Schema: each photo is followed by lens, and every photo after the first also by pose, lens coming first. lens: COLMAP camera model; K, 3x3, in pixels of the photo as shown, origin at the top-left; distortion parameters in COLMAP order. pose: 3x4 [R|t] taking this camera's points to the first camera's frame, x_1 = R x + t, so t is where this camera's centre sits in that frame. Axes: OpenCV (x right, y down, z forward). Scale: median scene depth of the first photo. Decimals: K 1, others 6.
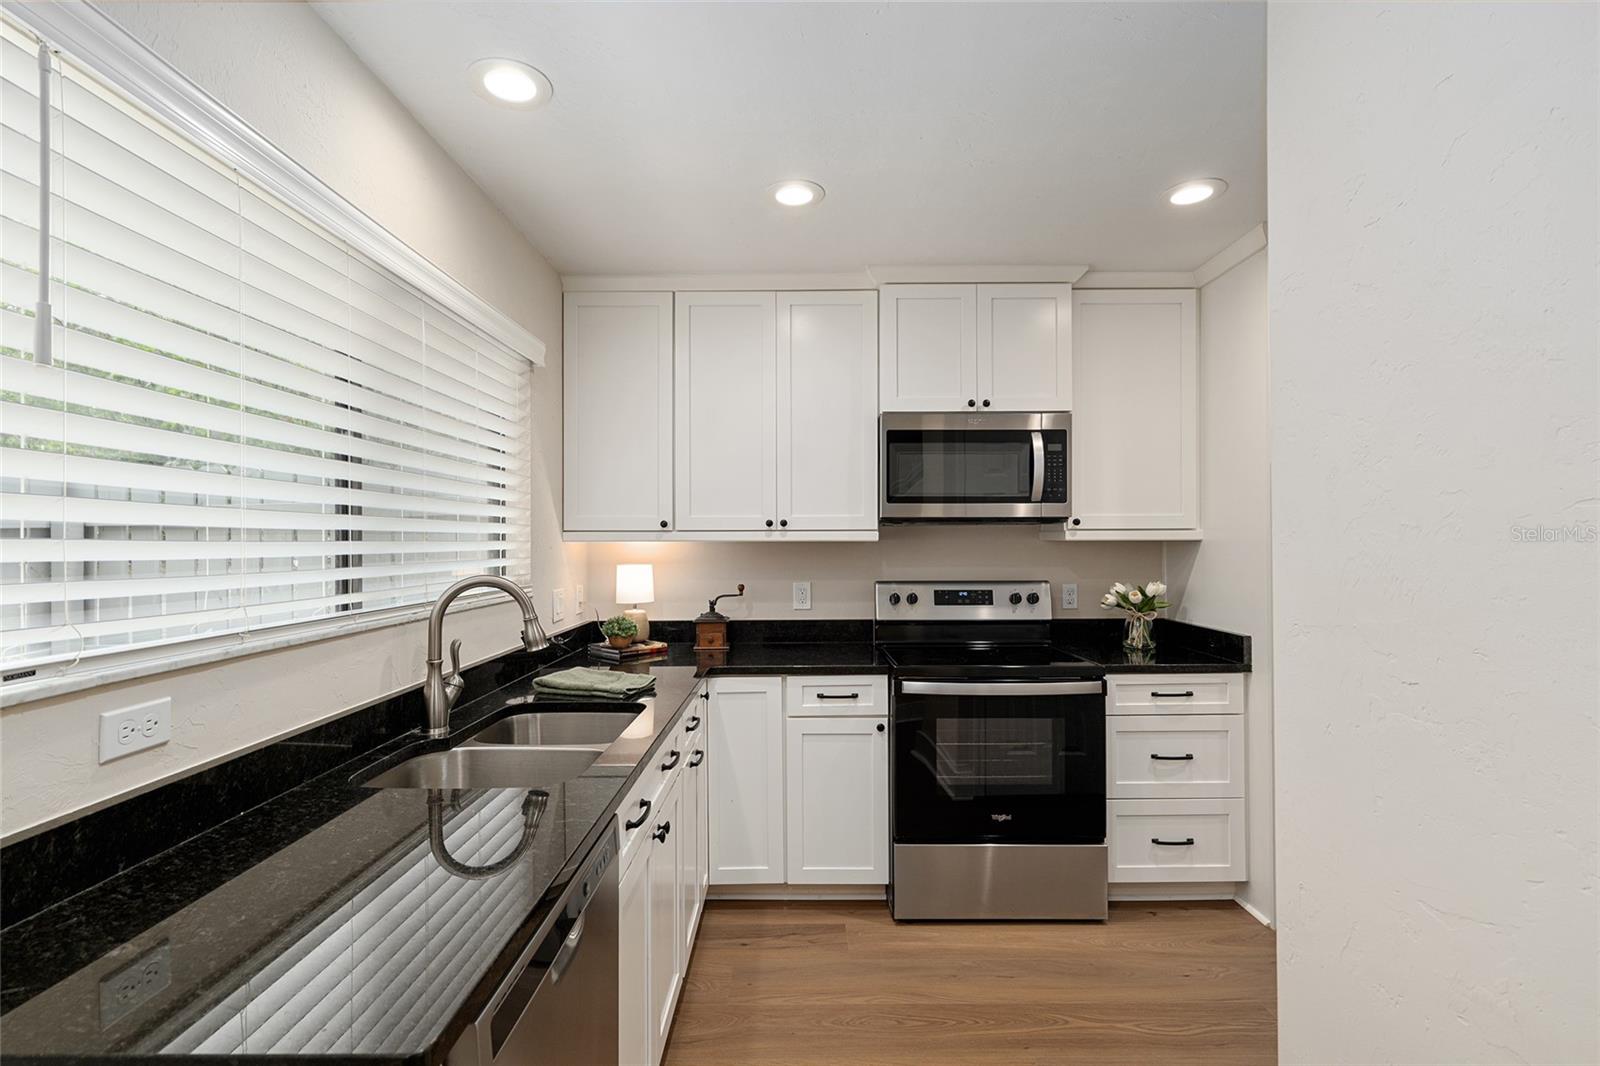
lens RADIAL K [[753.0, 0, 811.4], [0, 753.0, 535.9], [0, 0, 1]] dist [0.002049, -0.000061]
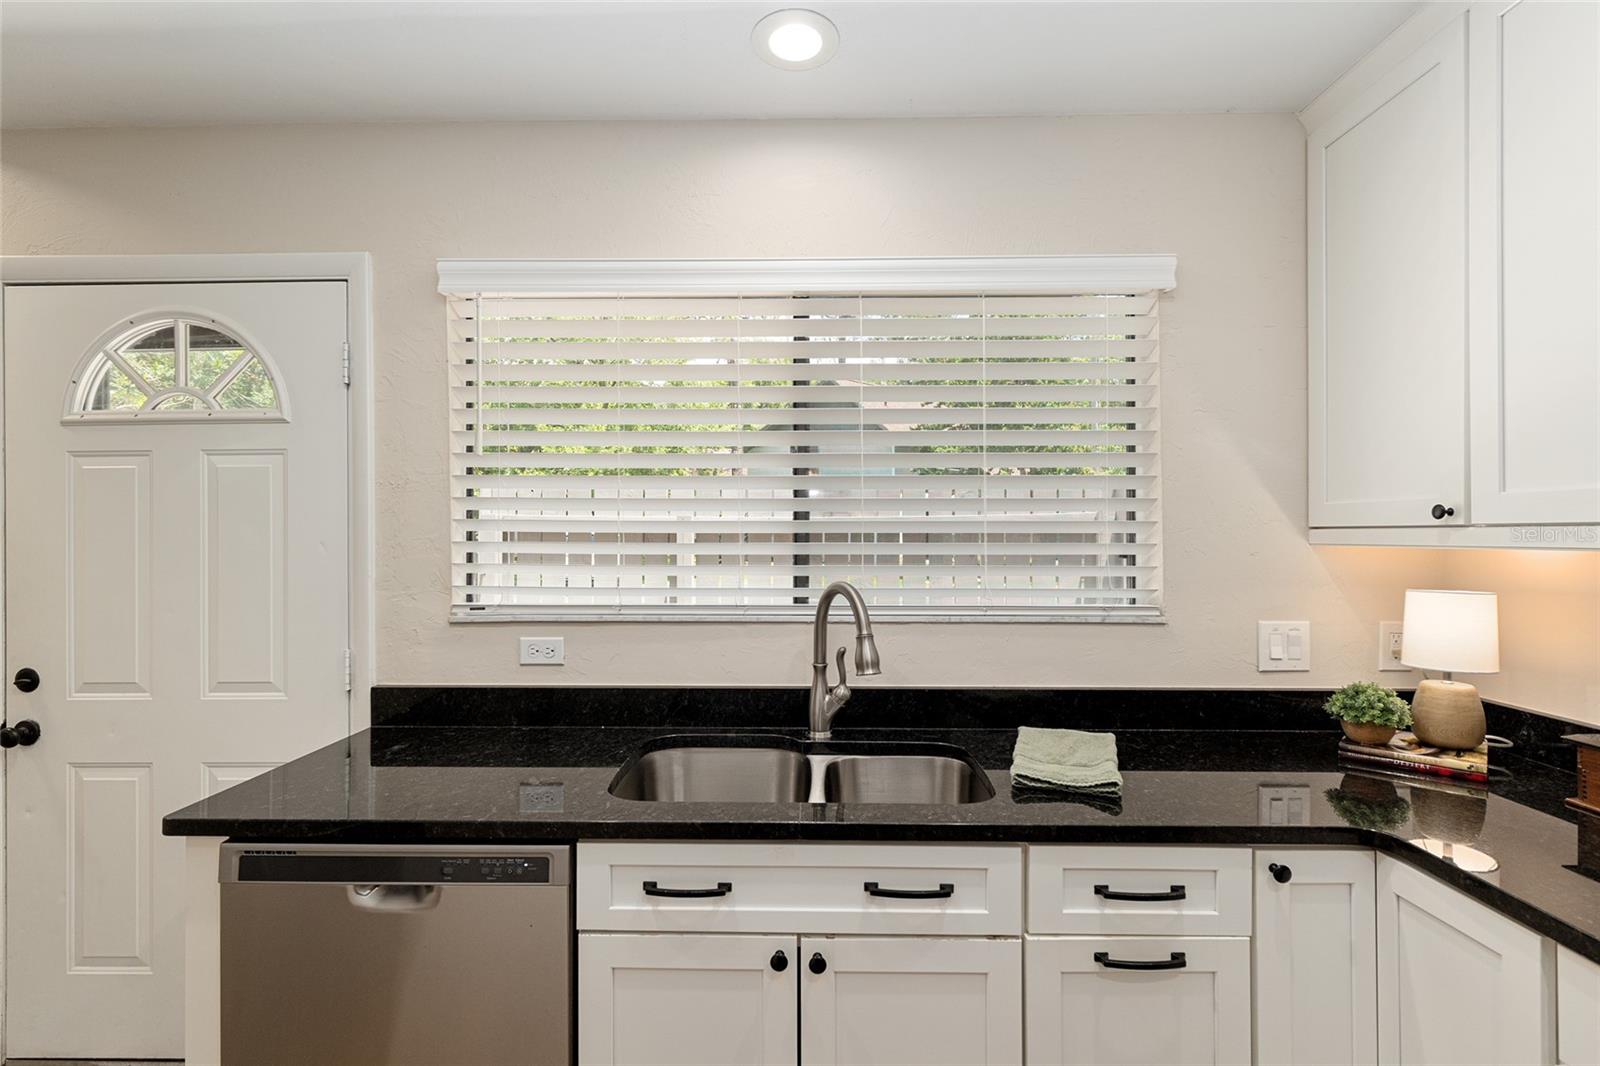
lens RADIAL K [[753.0, 0, 796.8], [0, 753.0, 536.1], [0, 0, 1]] dist [0.002049, -0.000061]
pose [[-0.025042, 0.007381, -0.999659, 0.336893], [0.004970, 0.999961, 0.007258, -0.006750], [0.999674, -0.004786, -0.025078, 0.685033]]
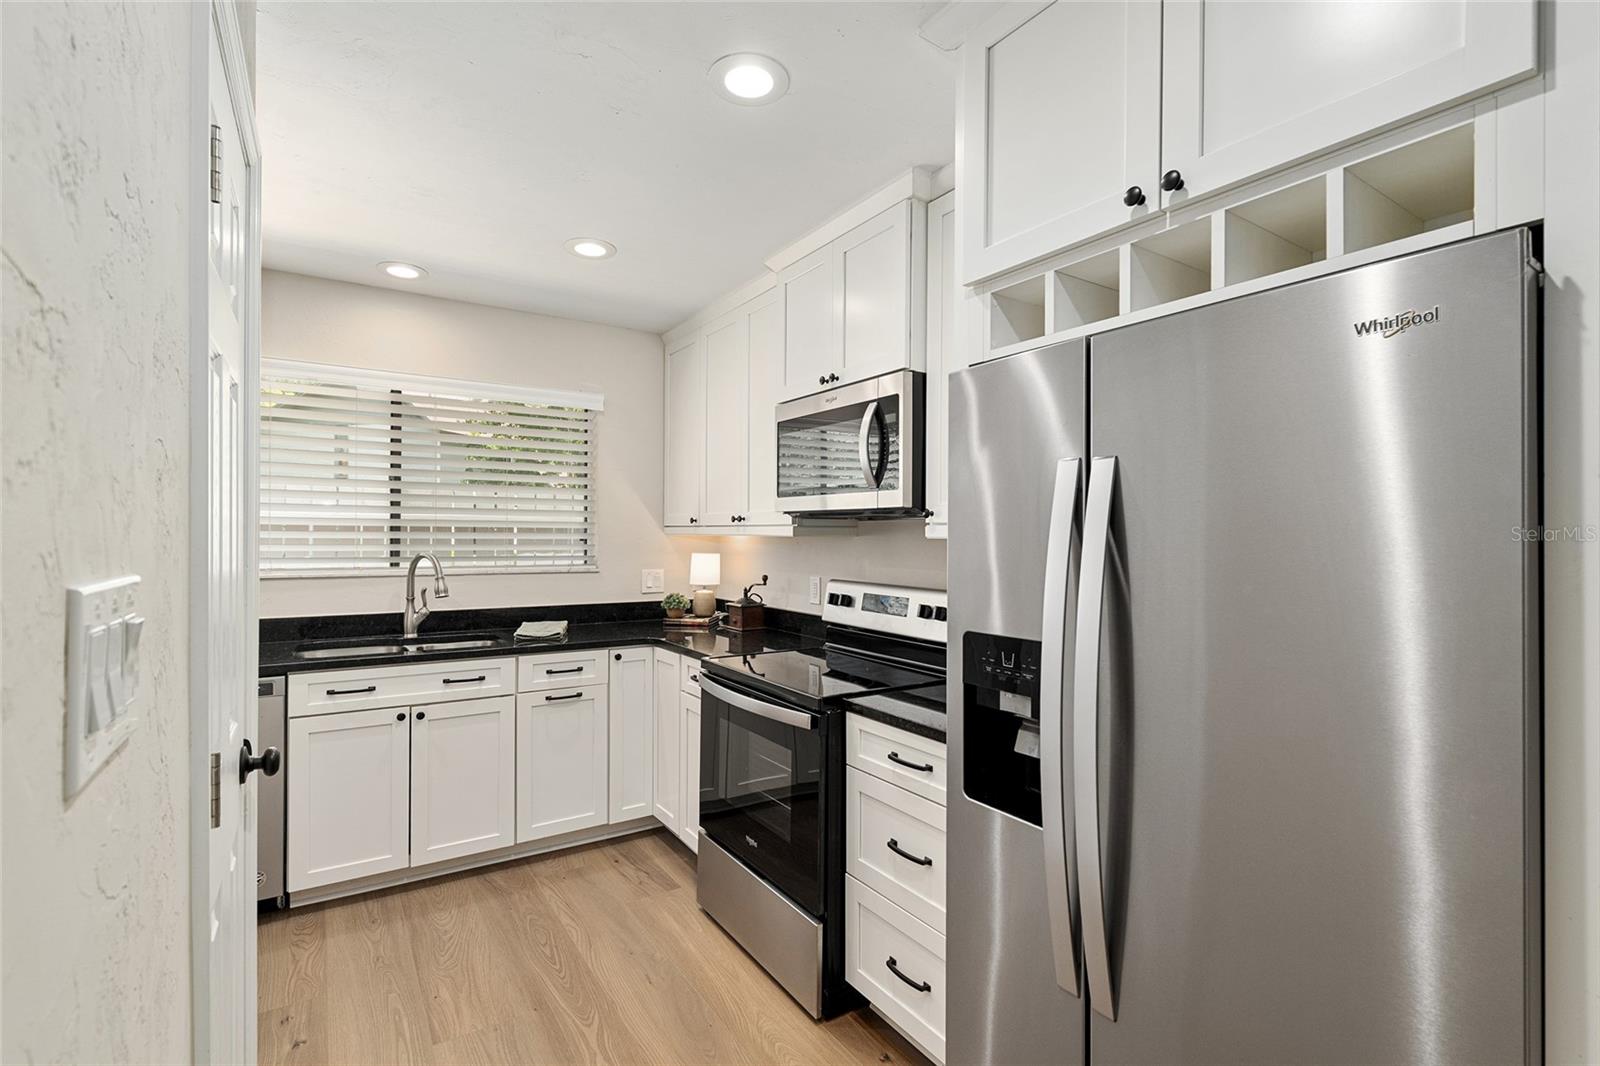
lens RADIAL K [[753.0, 0, 809.1], [0, 753.0, 534.5], [0, 0, 1]] dist [0.002049, -0.000061]
pose [[0.533773, 0.008916, -0.845581, 1.065984], [-0.005944, 0.999959, 0.006792, -0.002783], [0.845607, 0.001400, 0.533805, 0.579831]]
